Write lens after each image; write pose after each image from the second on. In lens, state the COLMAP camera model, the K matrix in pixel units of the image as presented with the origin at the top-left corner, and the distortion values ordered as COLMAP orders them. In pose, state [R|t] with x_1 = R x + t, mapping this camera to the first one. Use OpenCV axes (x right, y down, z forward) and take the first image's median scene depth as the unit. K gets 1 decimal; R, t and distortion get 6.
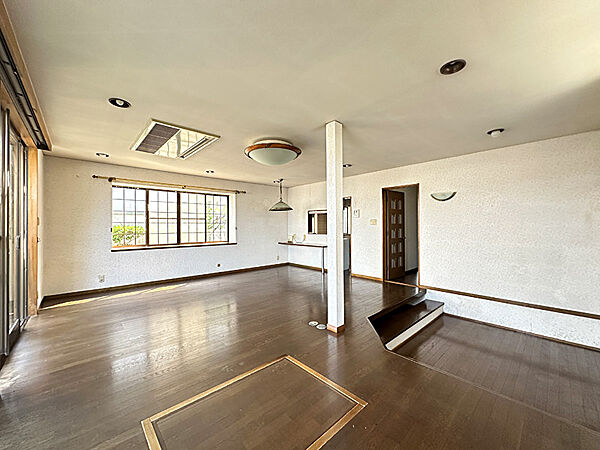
lens RADIAL K [[238.6, 0, 300.3], [0, 238.6, 224.8], [0, 0, 1]] dist [-0.002126, -0.000030]
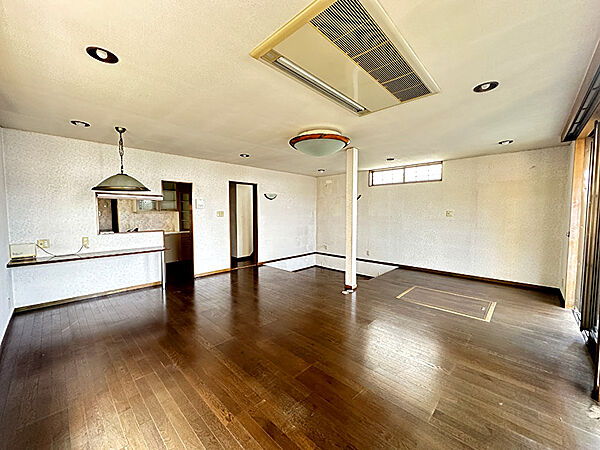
lens RADIAL K [[238.6, 0, 299.6], [0, 238.6, 225.5], [0, 0, 1]] dist [-0.002126, -0.000030]
pose [[-0.058629, -0.051128, 0.996970, -0.361745], [-0.006206, 0.998687, 0.050852, -0.008049], [-0.998261, -0.003206, -0.058869, 0.387466]]
